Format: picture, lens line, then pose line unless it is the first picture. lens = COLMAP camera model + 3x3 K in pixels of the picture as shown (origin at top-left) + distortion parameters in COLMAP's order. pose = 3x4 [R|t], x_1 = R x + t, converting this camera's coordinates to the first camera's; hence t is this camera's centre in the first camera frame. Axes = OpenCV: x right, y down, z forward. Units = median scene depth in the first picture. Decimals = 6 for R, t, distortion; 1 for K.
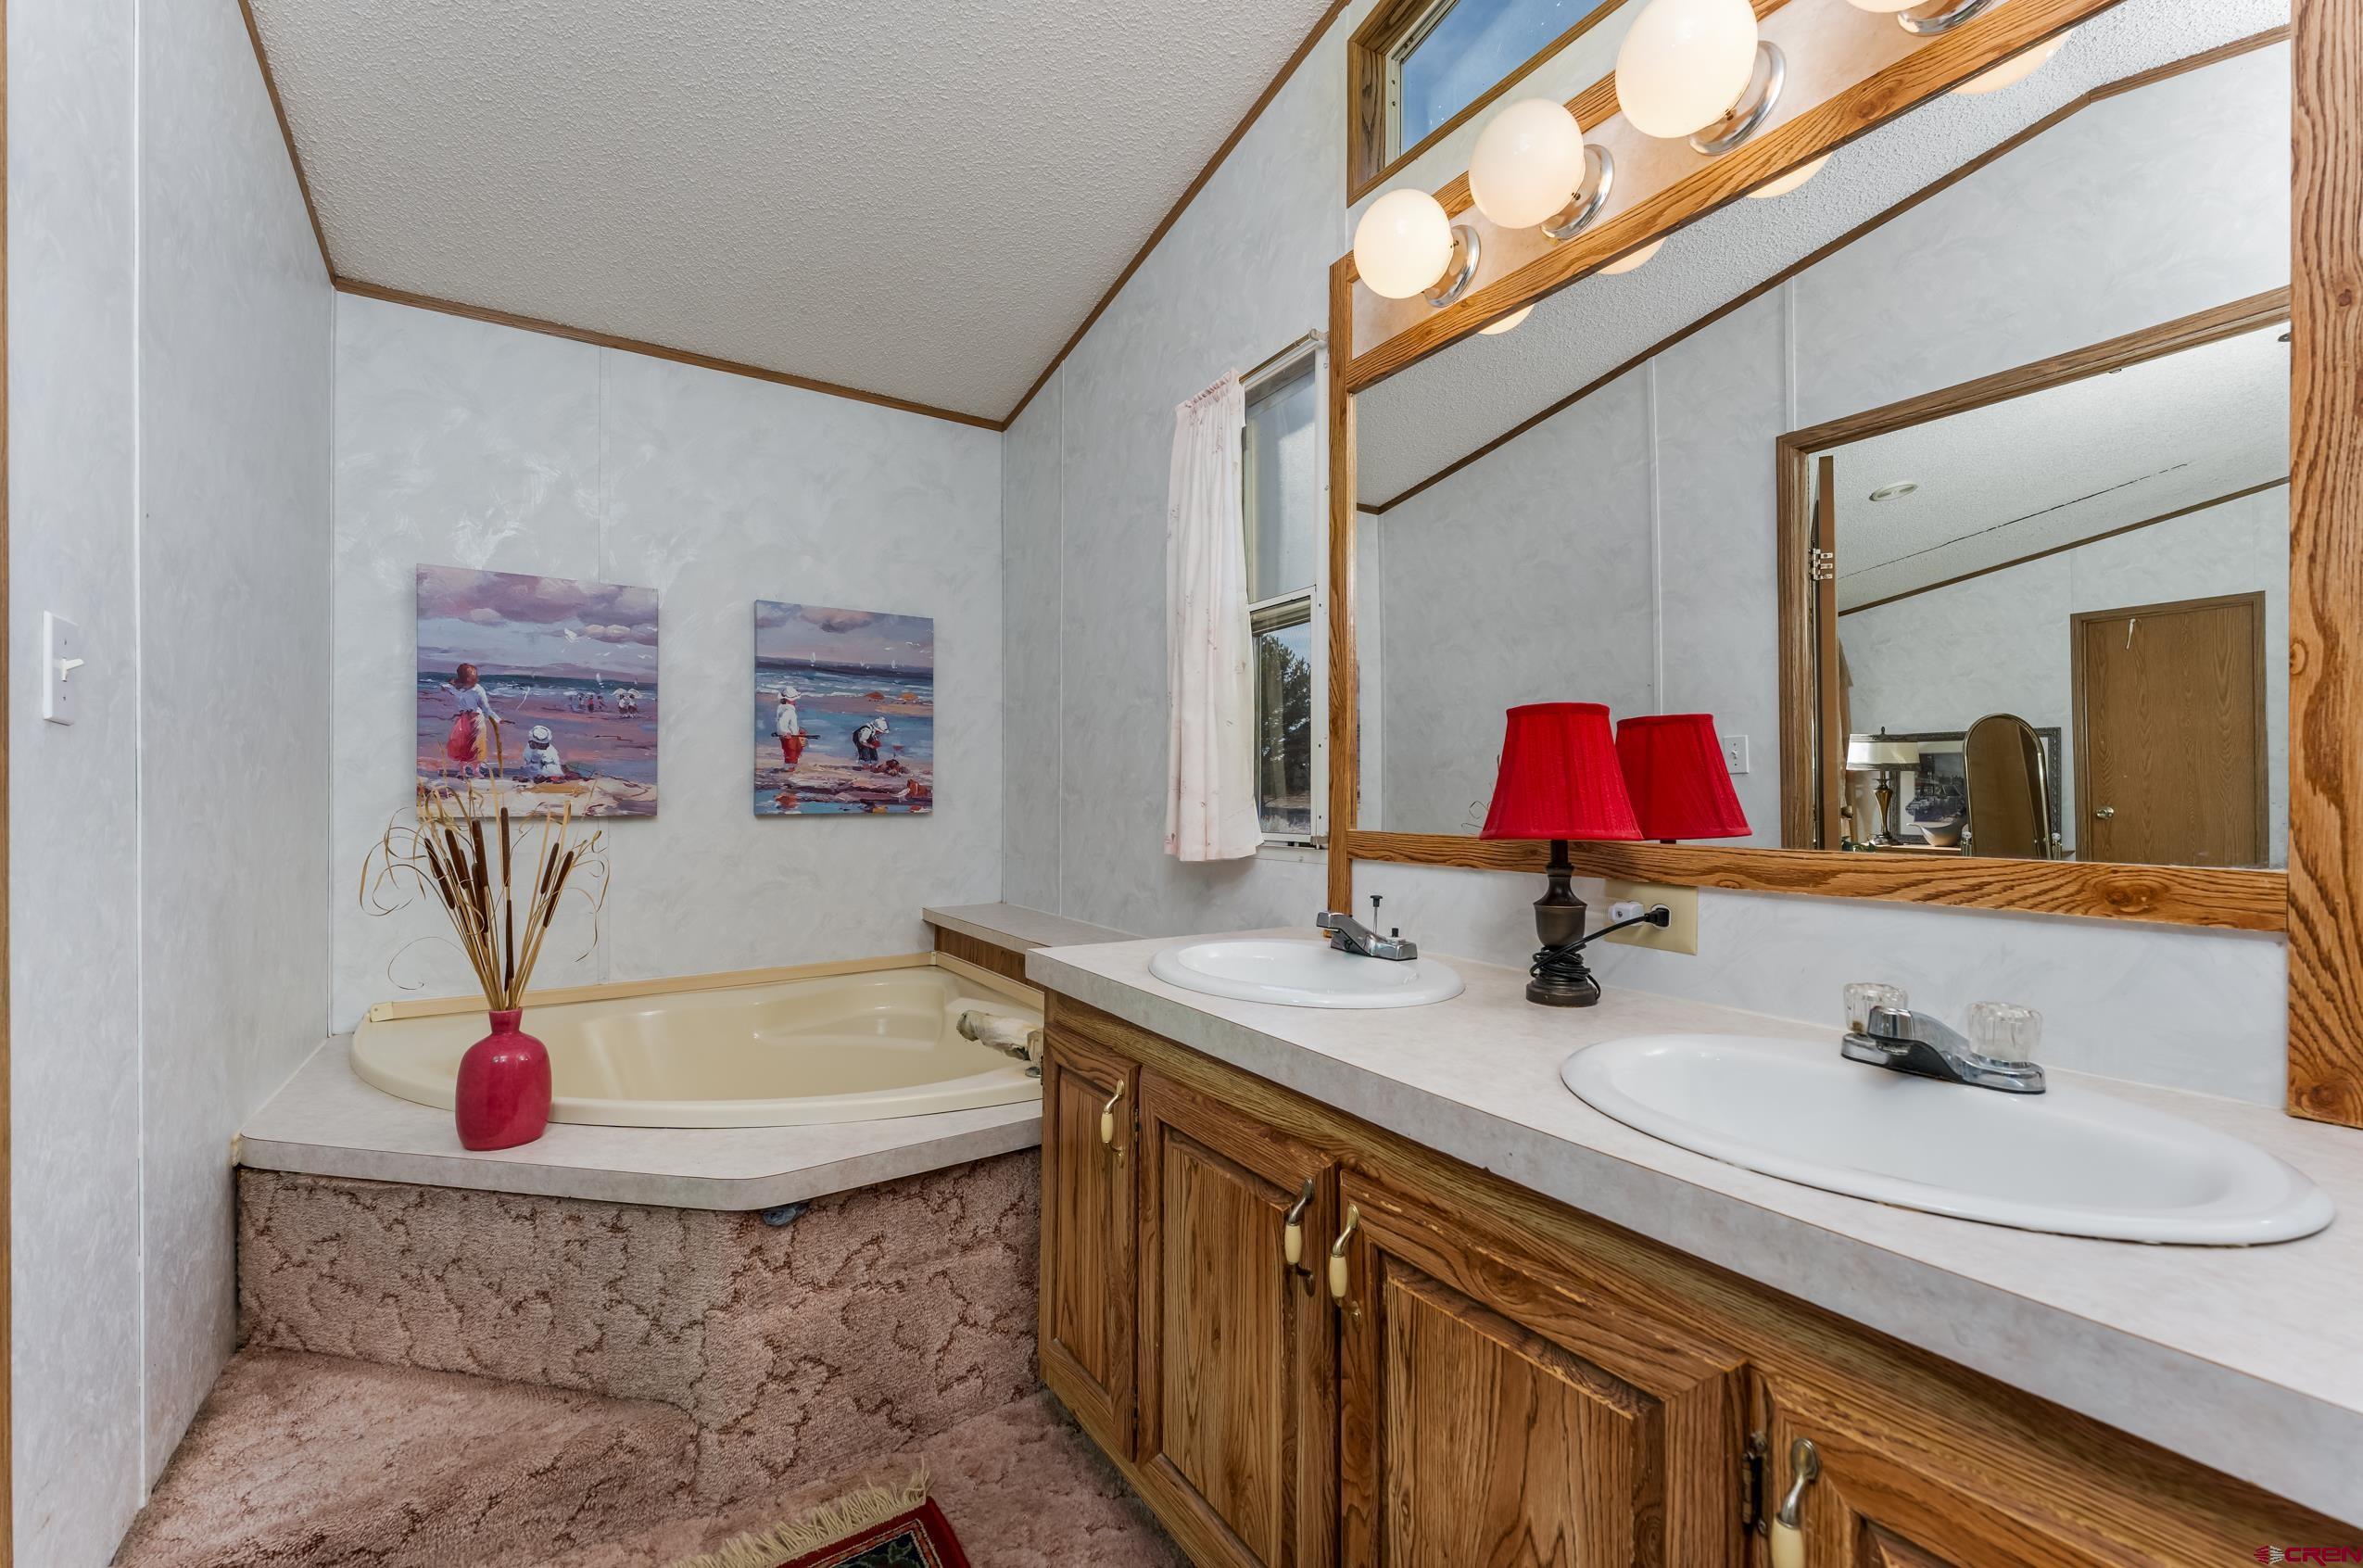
lens RADIAL K [[984.7, 0, 1186.4], [0, 984.7, 800.6], [0, 0, 1]] dist [-0.000450, -0.000139]
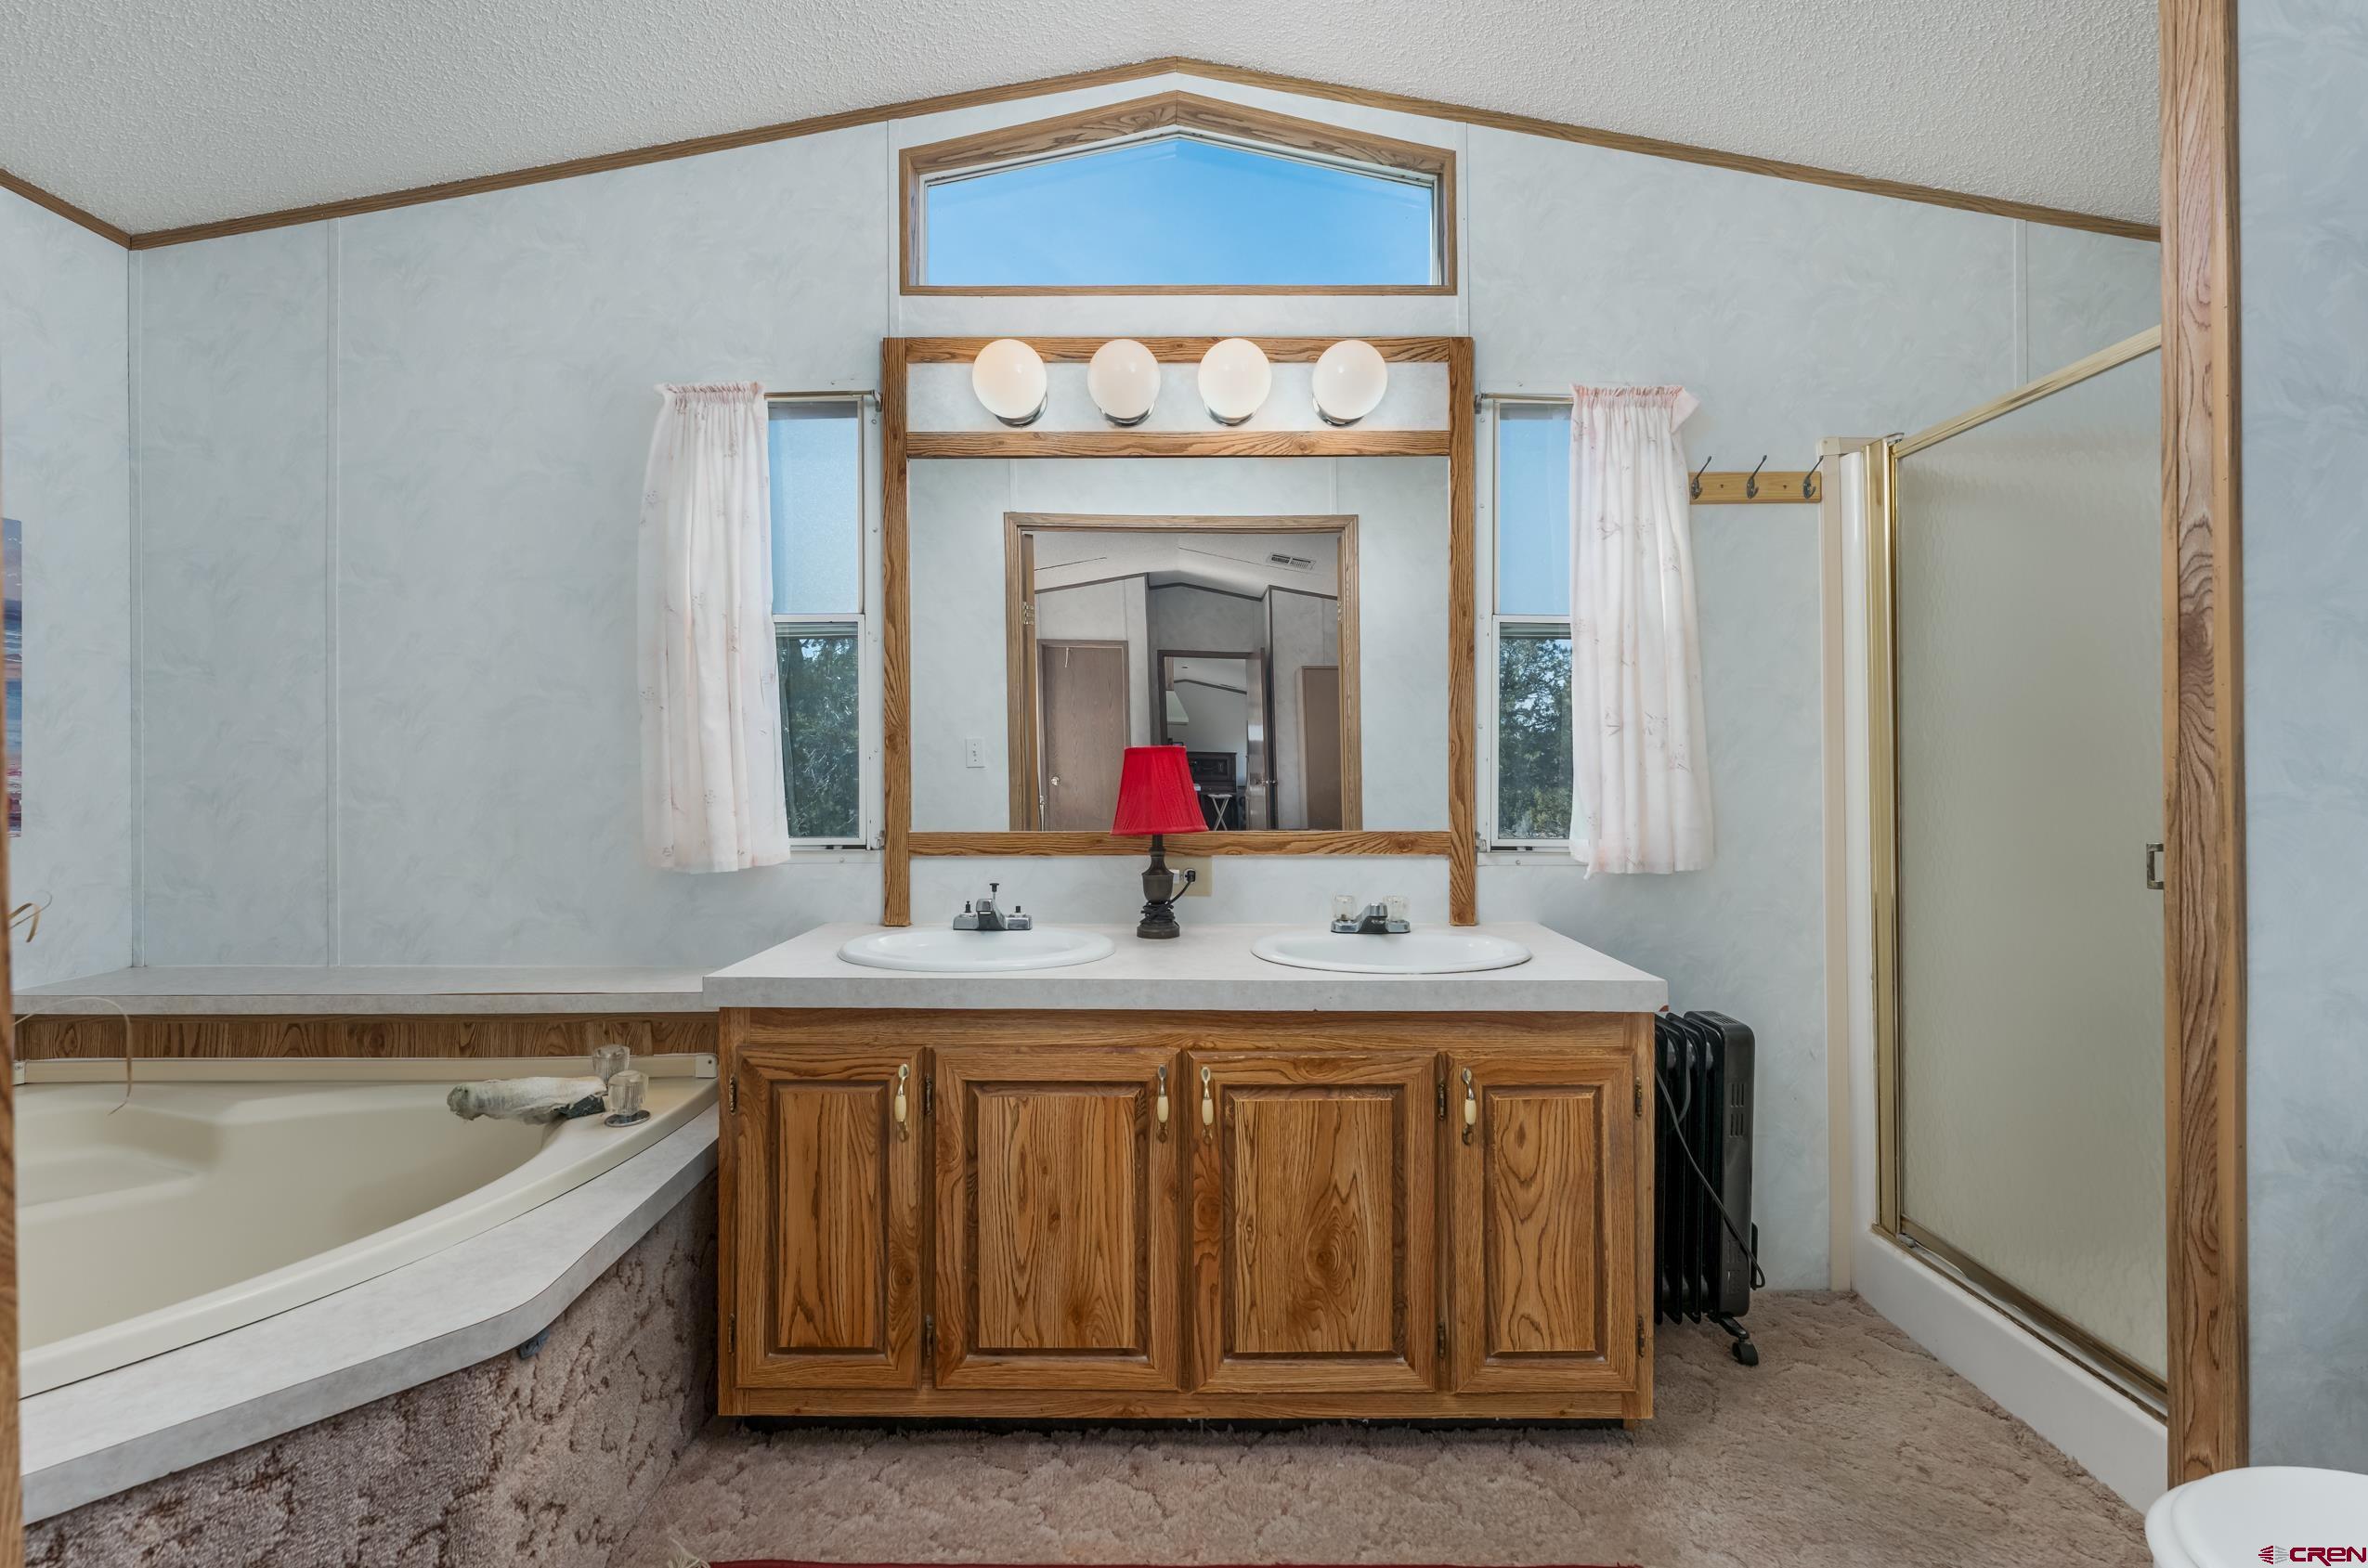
lens RADIAL K [[1030.7, 0, 1184.0], [0, 1030.7, 784.0], [0, 0, 1]] dist [-0.002883, -0.000338]
pose [[0.531630, -0.014802, 0.846847, -1.006090], [0.006532, 0.999889, 0.013376, -0.059644], [-0.846951, -0.001580, 0.531668, 0.107155]]
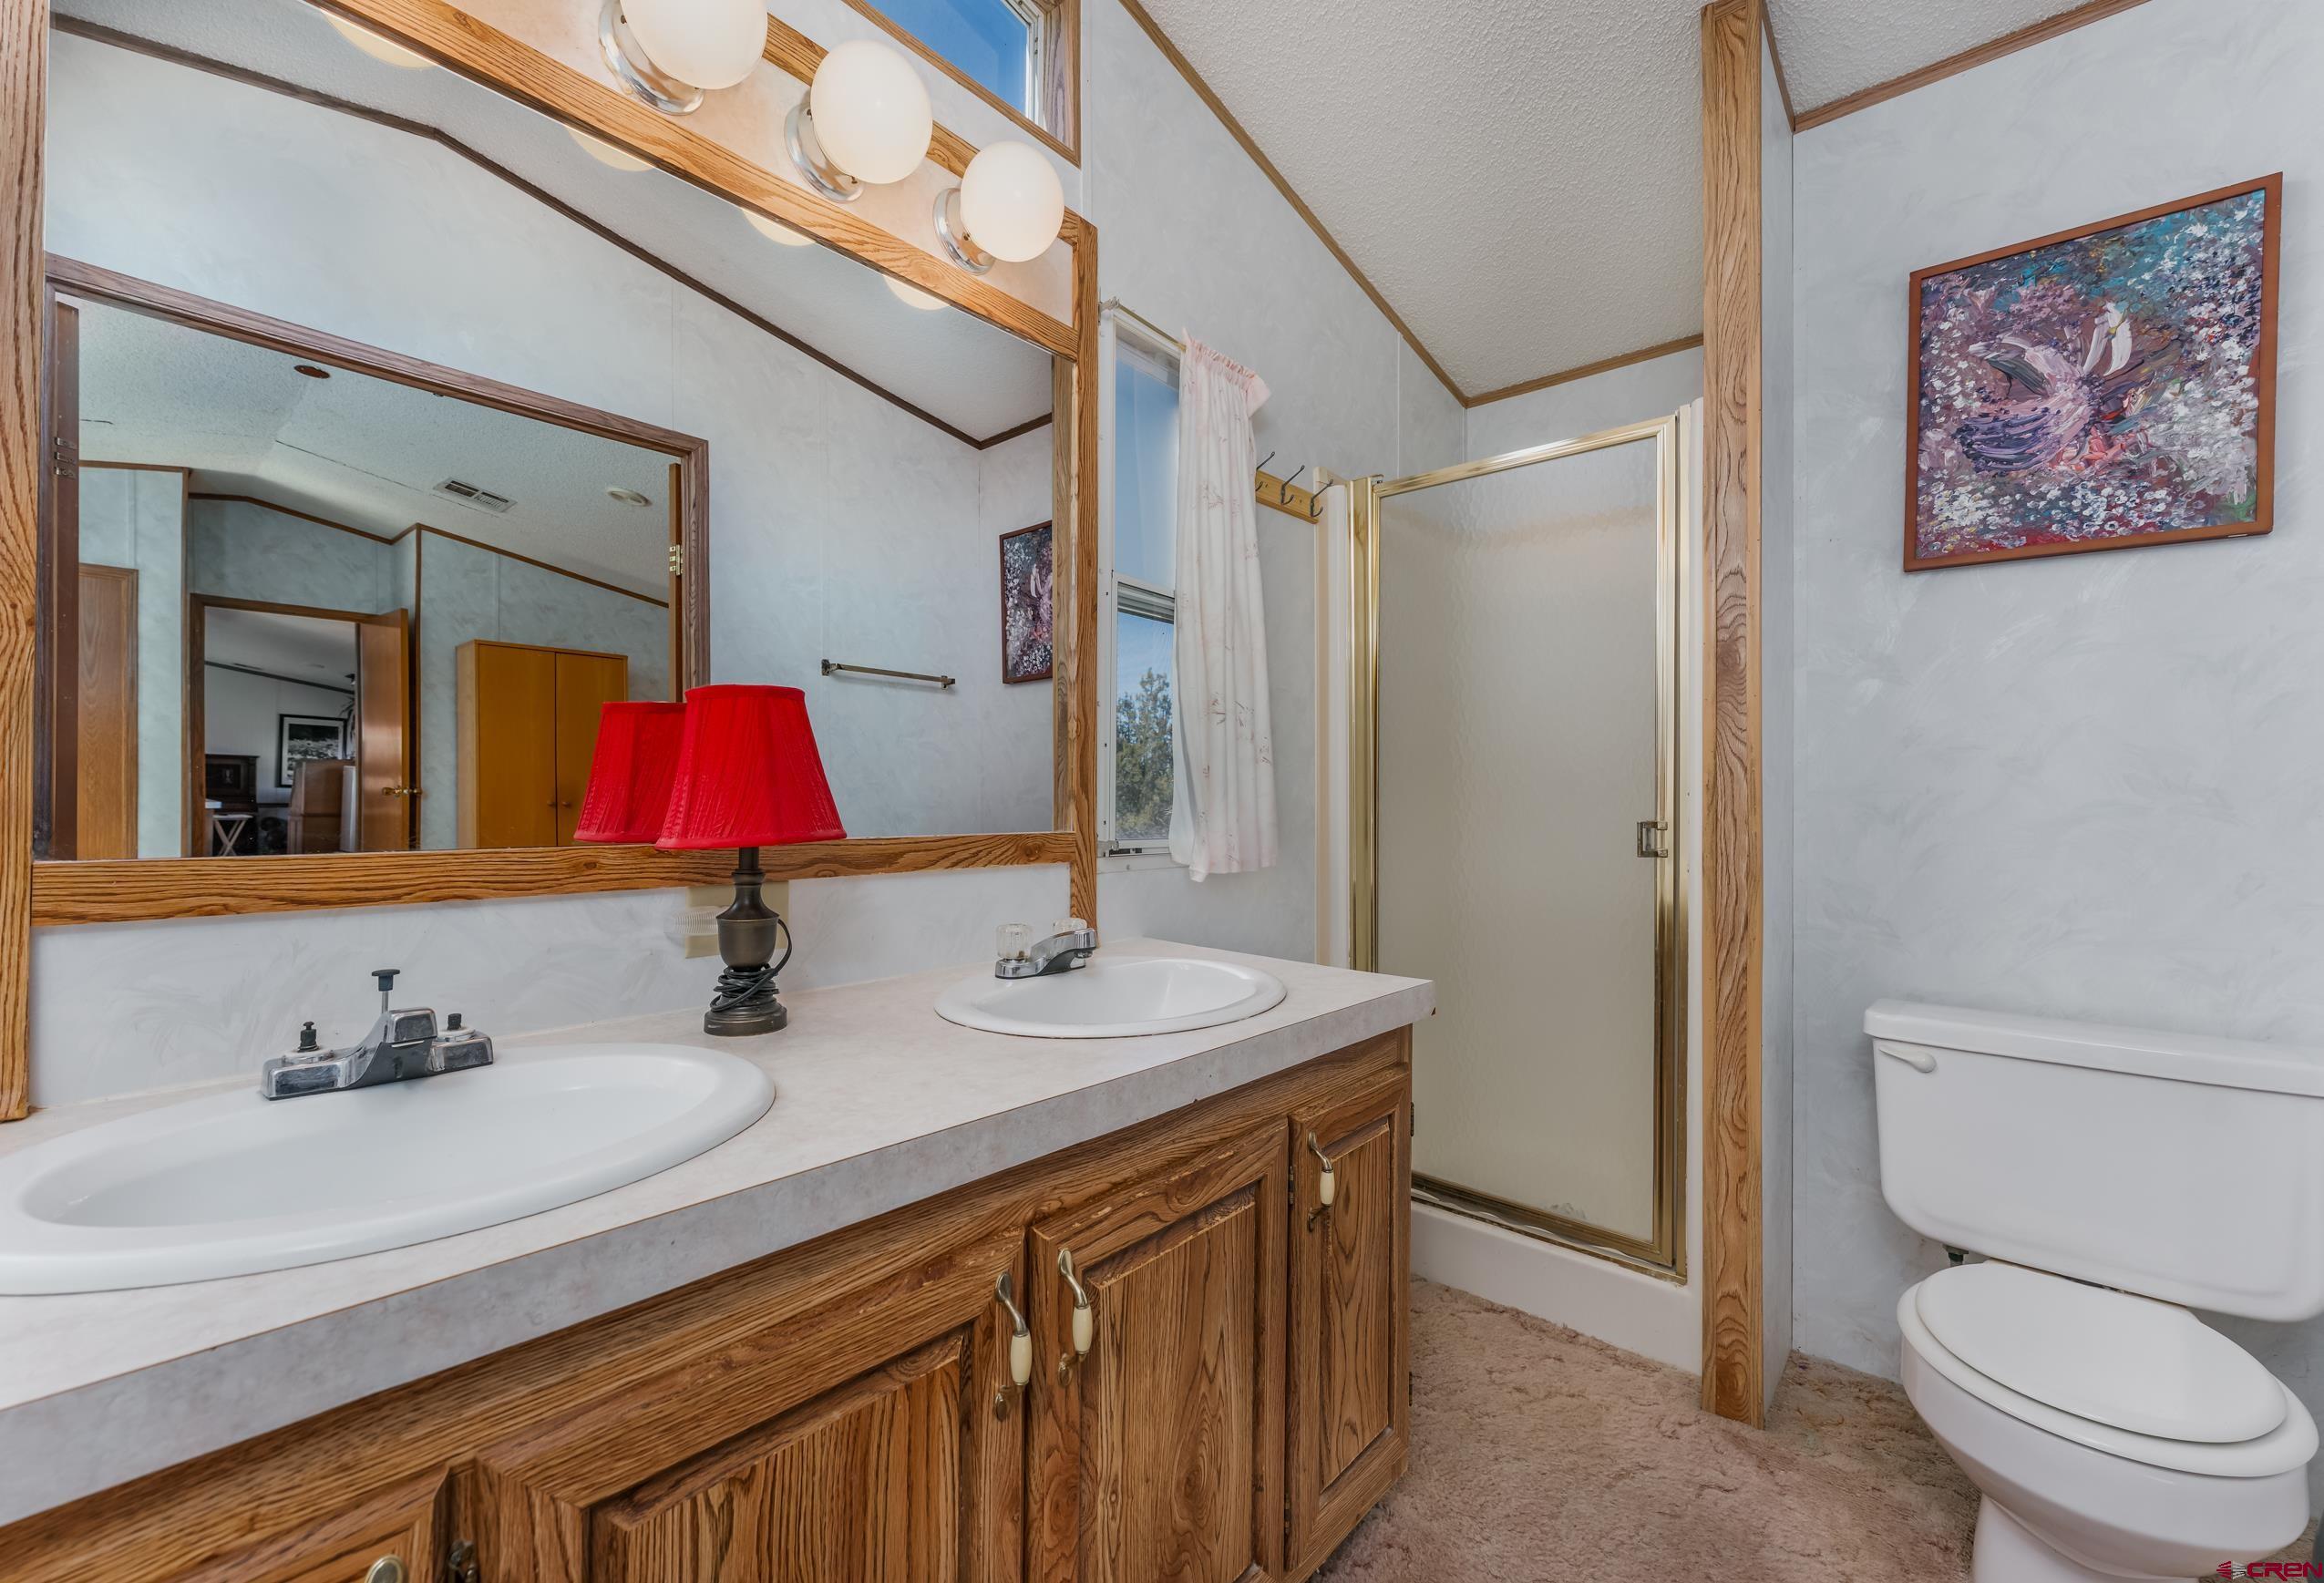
lens RADIAL K [[960.8, 0, 1154.0], [0, 960.8, 789.9], [0, 0, 1]] dist [0.001099, -0.000413]
pose [[-0.276955, 0.000485, 0.960883, -0.554826], [-0.003885, 0.999991, -0.001625, -0.006954], [-0.960875, -0.004183, -0.276951, 0.924998]]
